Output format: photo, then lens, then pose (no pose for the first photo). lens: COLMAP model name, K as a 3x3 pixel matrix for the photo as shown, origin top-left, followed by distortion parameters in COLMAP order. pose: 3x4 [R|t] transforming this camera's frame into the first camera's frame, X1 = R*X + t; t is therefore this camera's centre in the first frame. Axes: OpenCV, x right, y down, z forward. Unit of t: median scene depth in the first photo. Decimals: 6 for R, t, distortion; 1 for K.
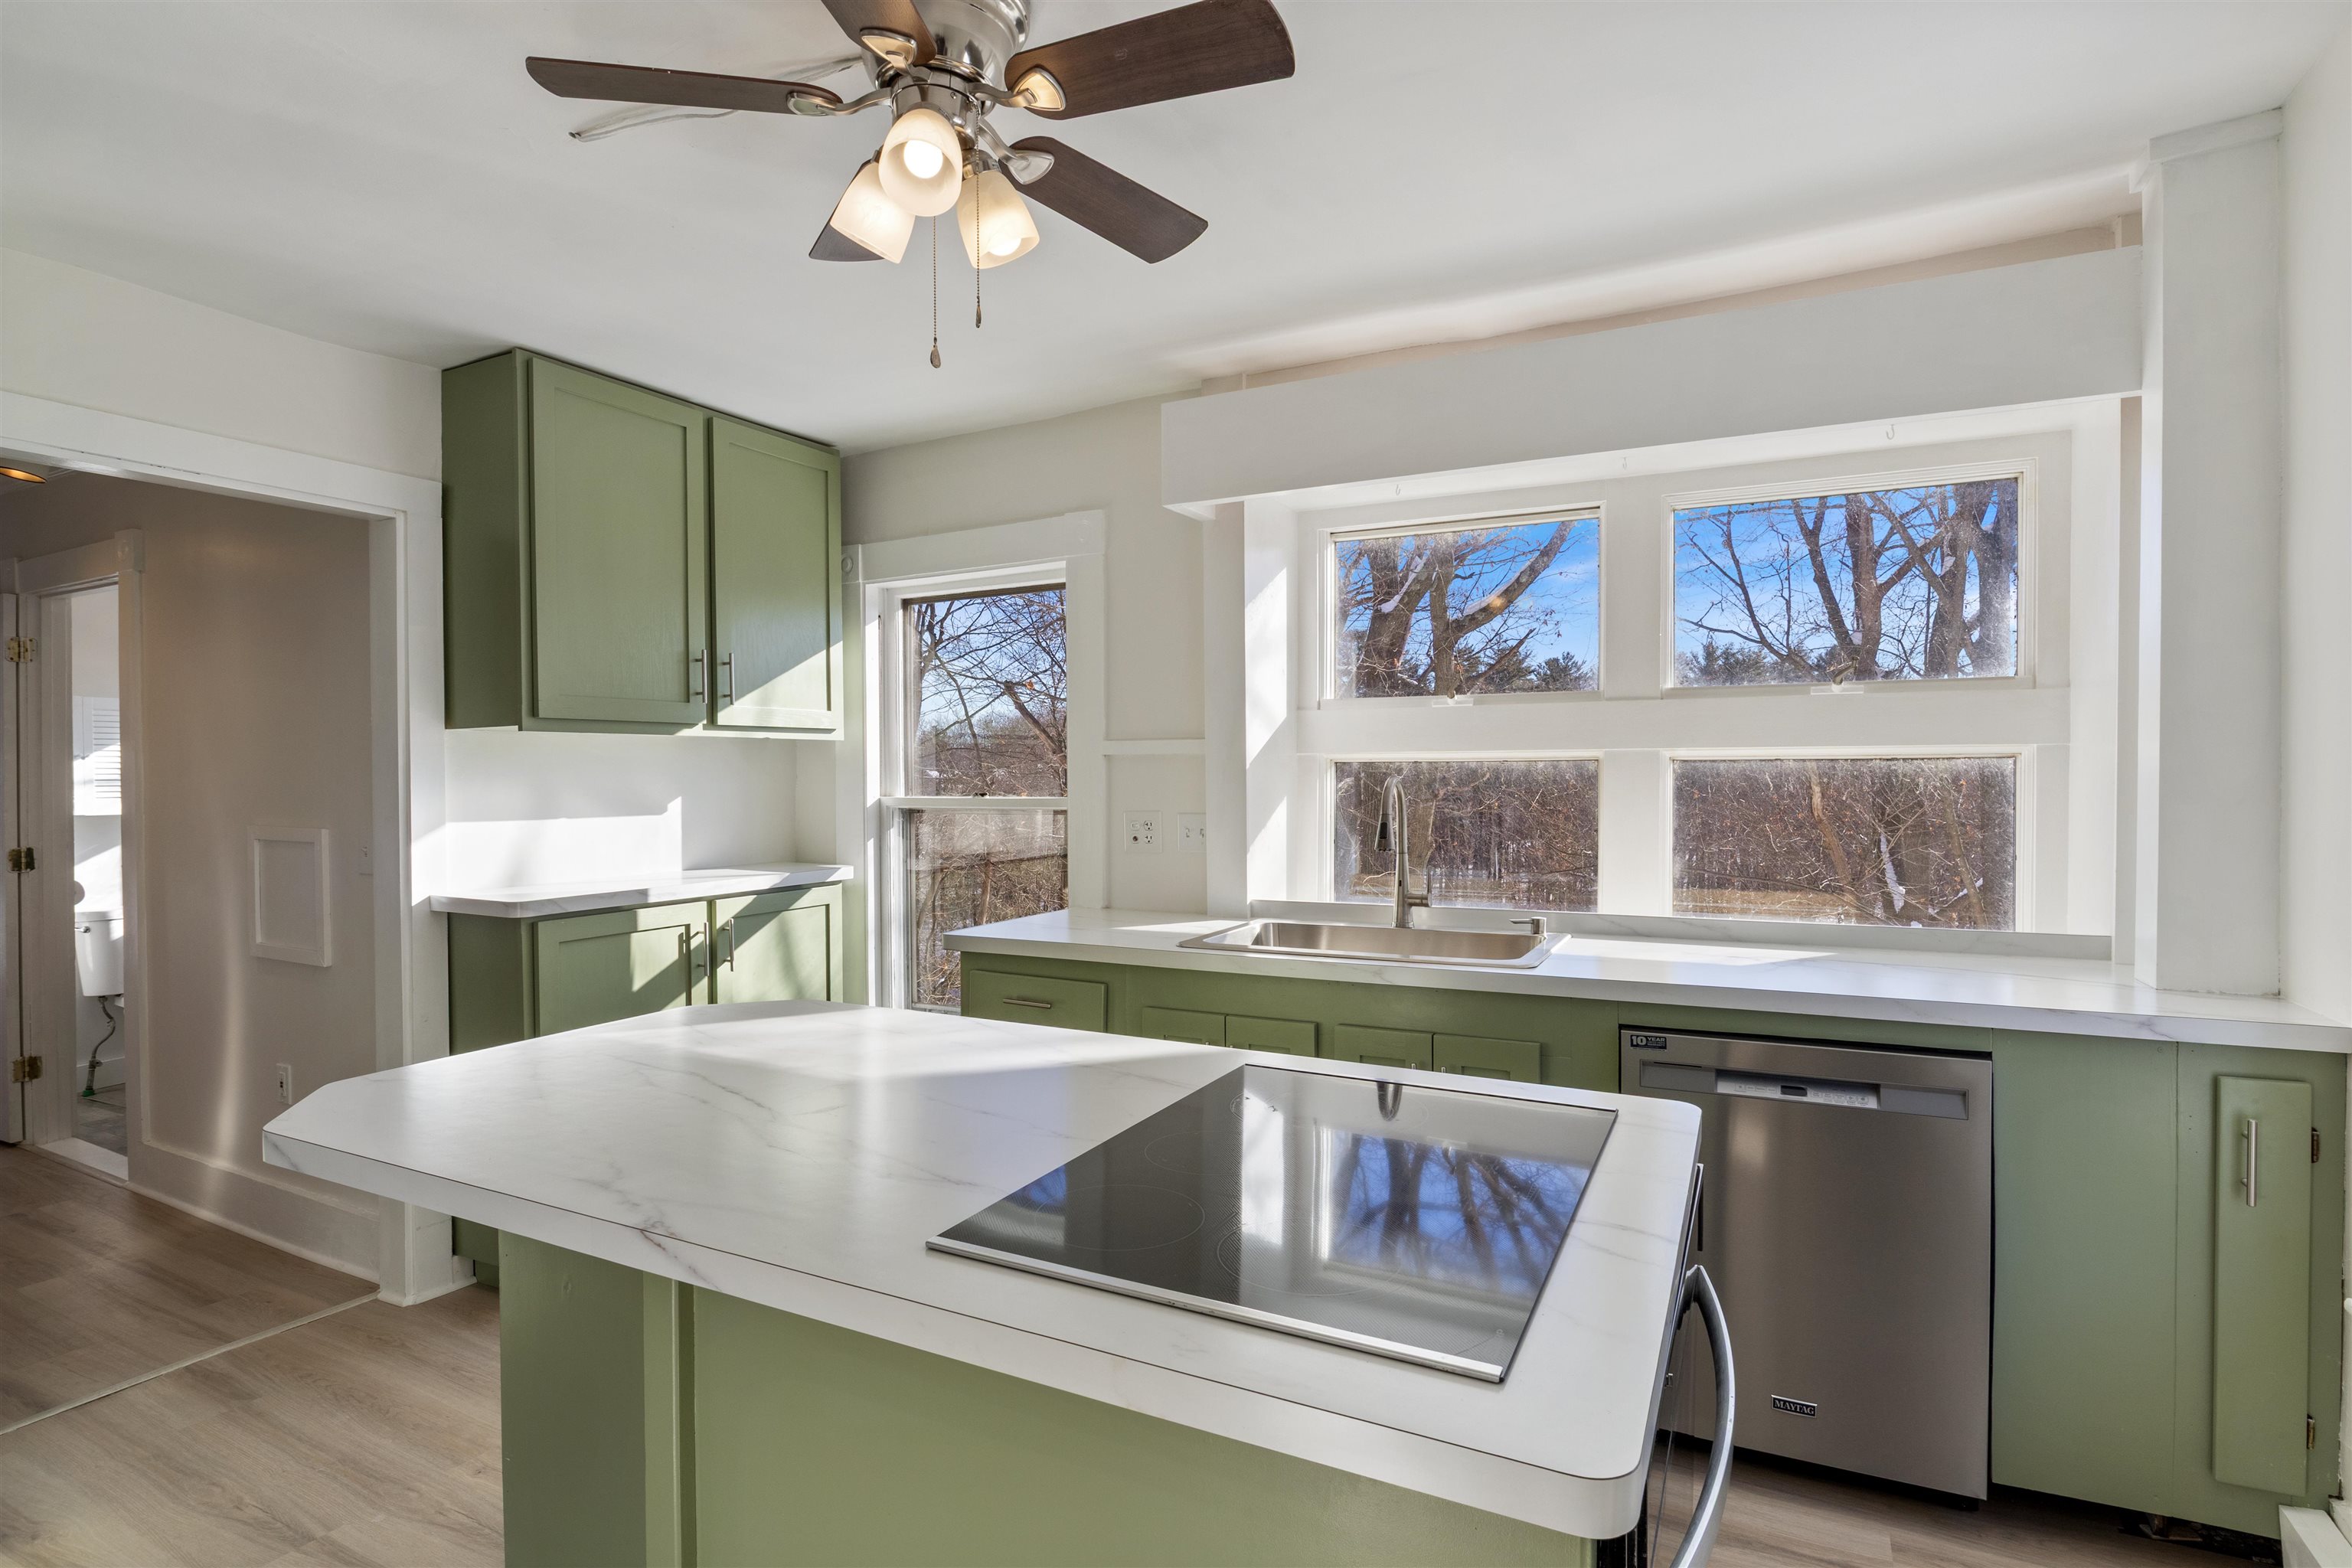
lens RADIAL K [[1178.4, 0, 1176.0], [0, 1178.4, 784.0], [0, 0, 1]] dist [-0.001763, -0.000484]
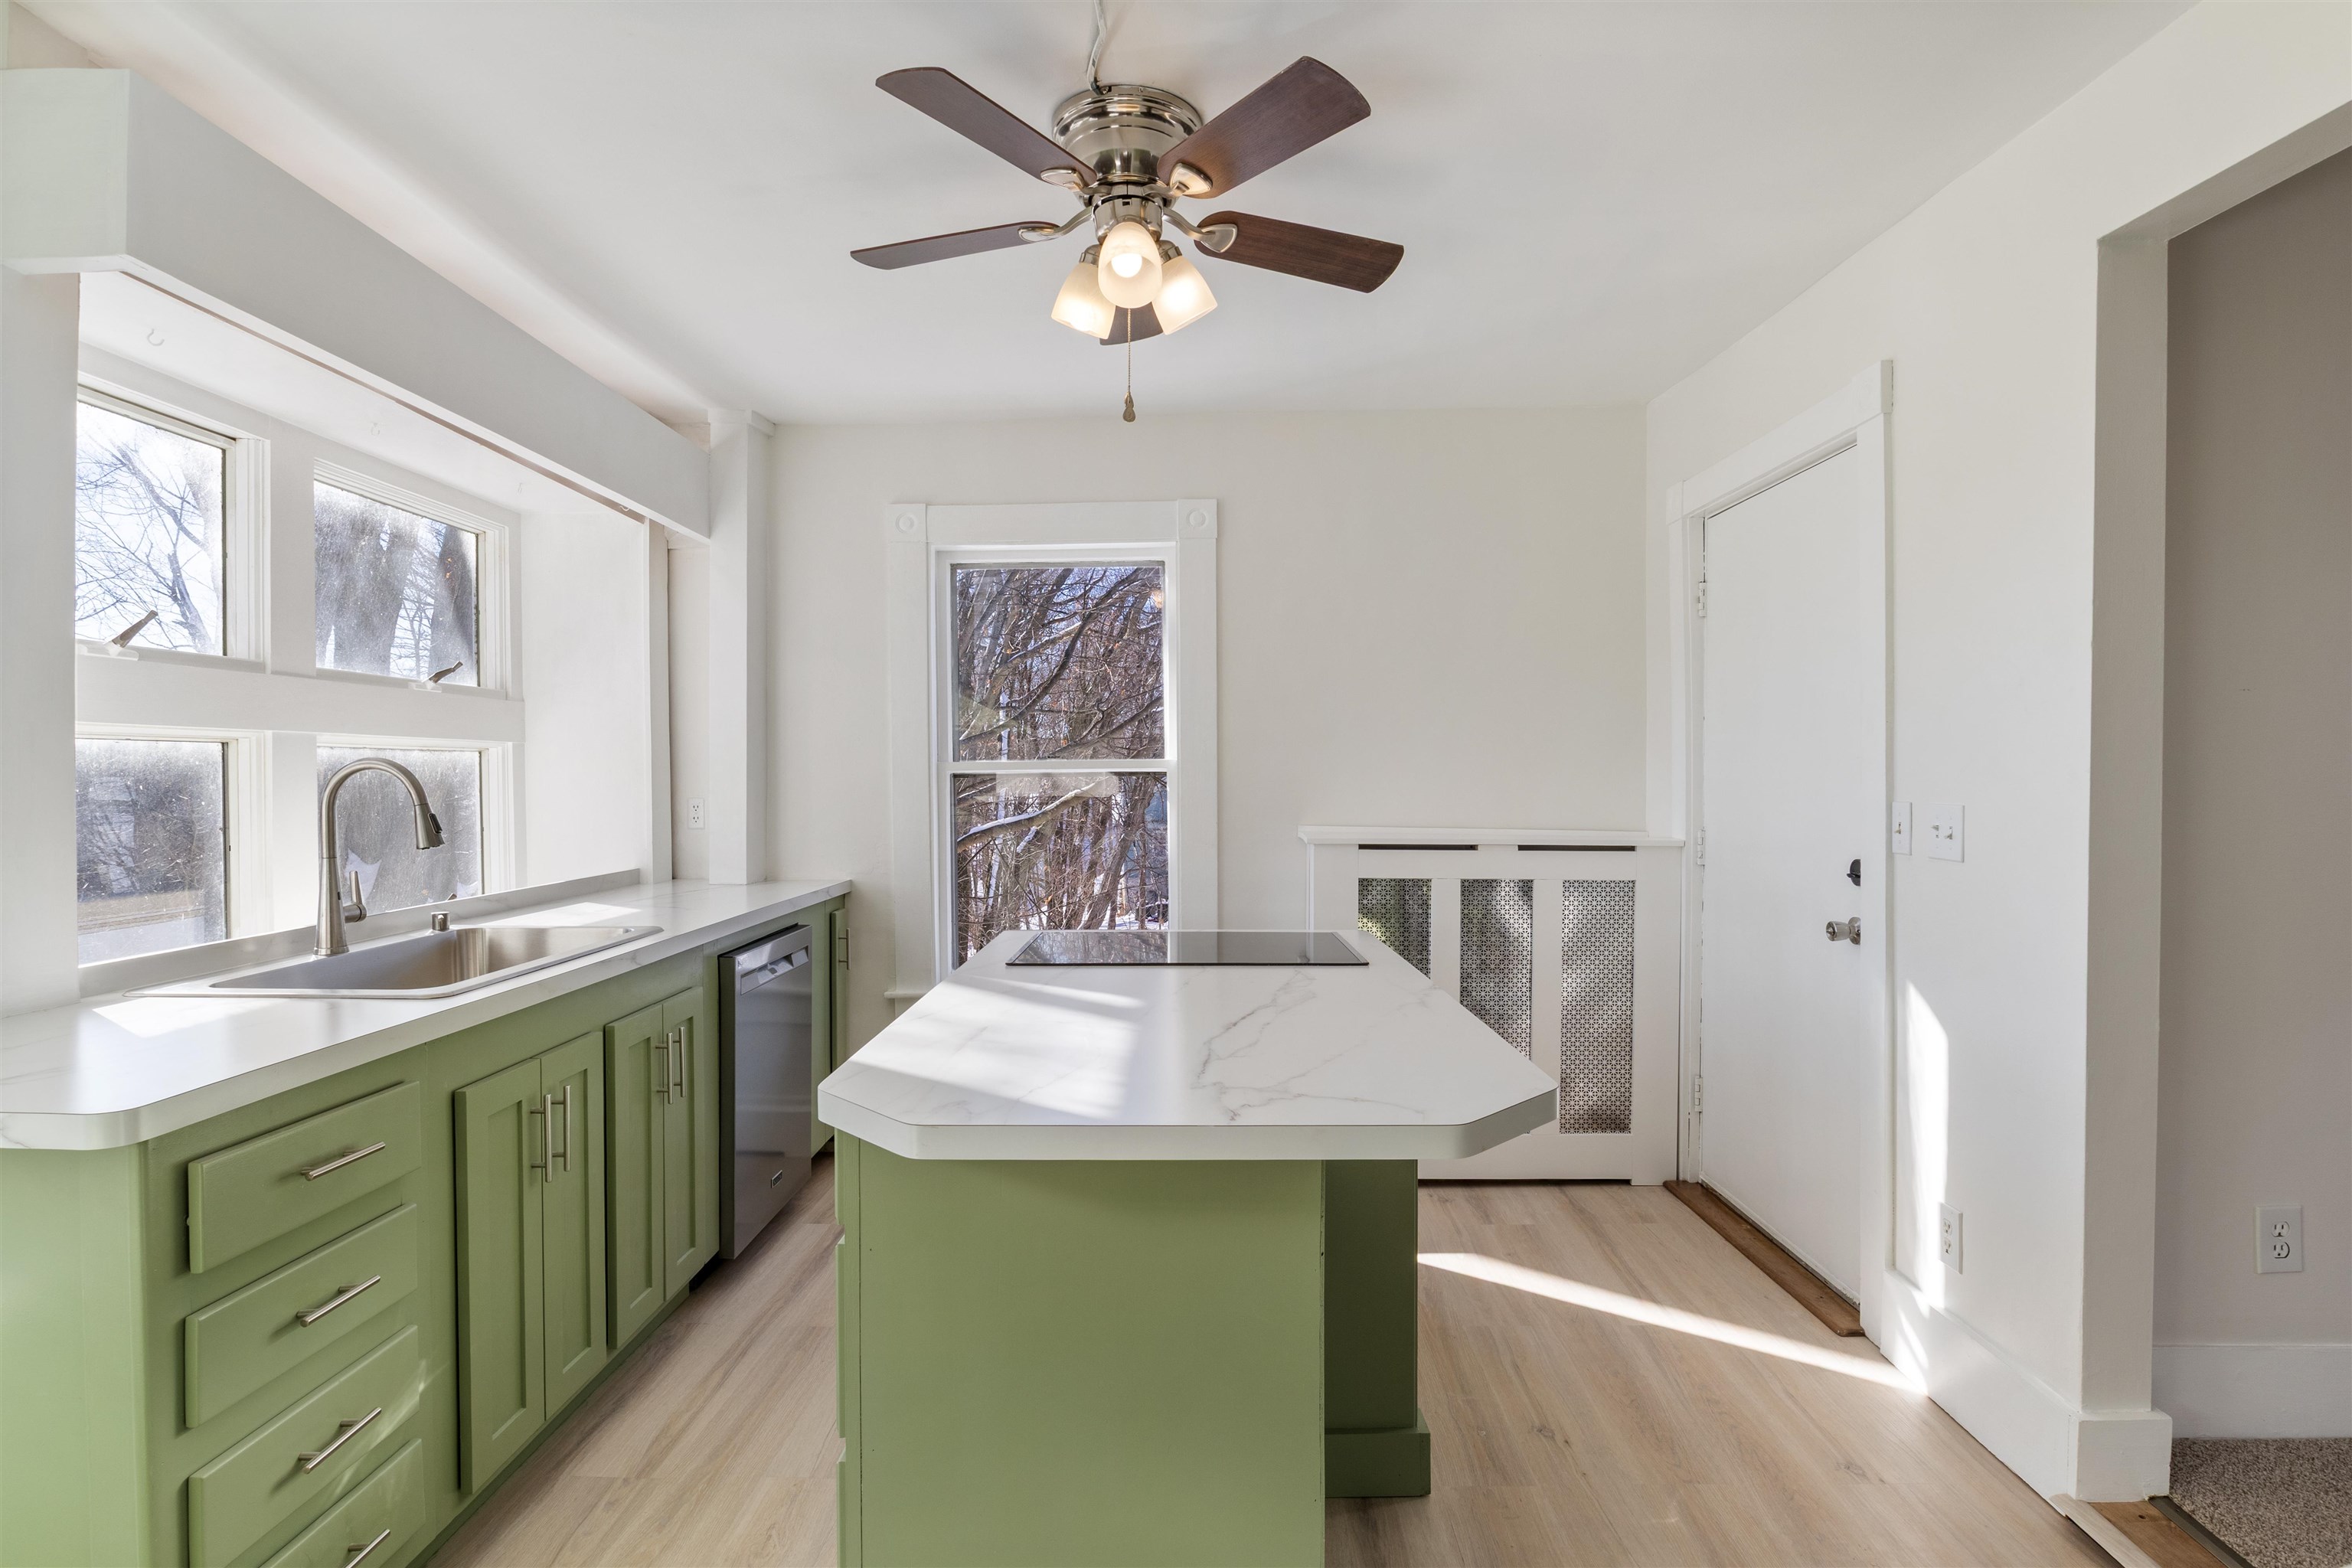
lens RADIAL K [[1178.4, 0, 1176.0], [0, 1178.4, 784.0], [0, 0, 1]] dist [-0.001763, -0.000484]
pose [[-0.436671, -0.003059, 0.899616, -0.633558], [0.008181, 0.999939, 0.007371, 0.007892], [-0.899584, 0.010578, -0.436620, 0.711870]]
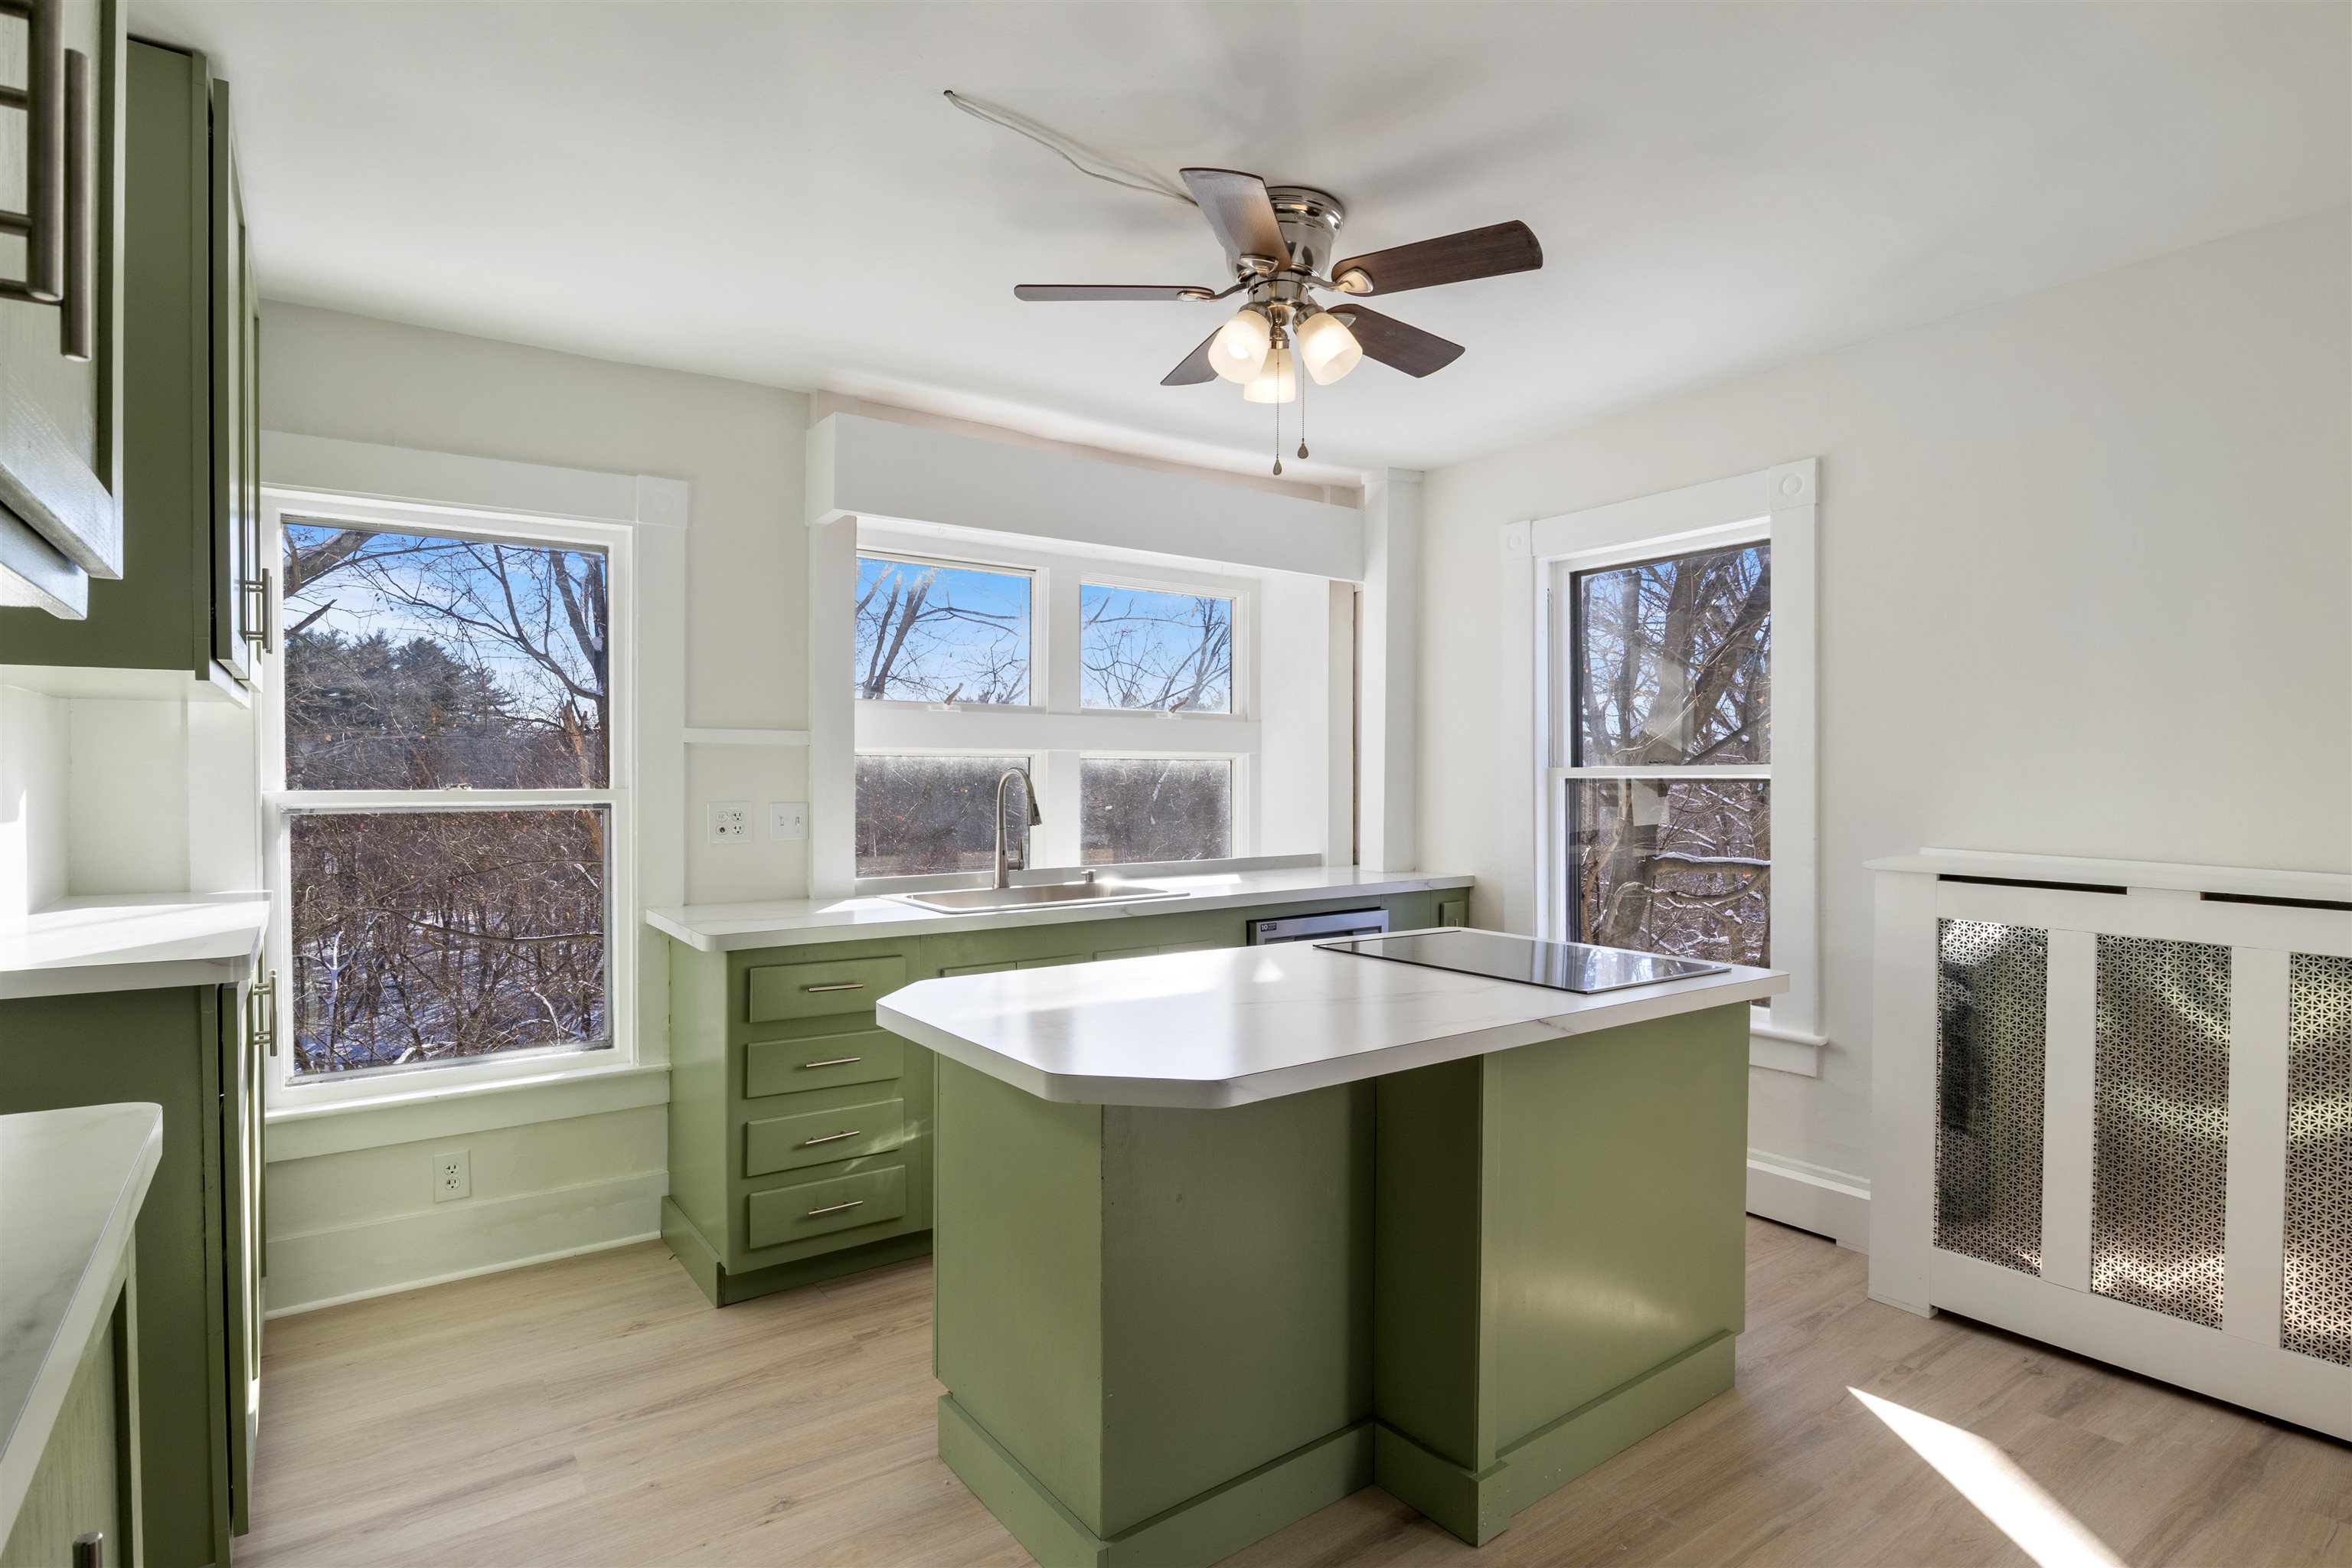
lens RADIAL K [[1178.4, 0, 1176.0], [0, 1178.4, 784.0], [0, 0, 1]] dist [-0.001763, -0.000484]
pose [[0.458344, -0.002943, 0.888770, -0.719464], [0.000753, 0.999995, 0.002923, 0.005992], [-0.888775, -0.000671, 0.458344, 0.217458]]
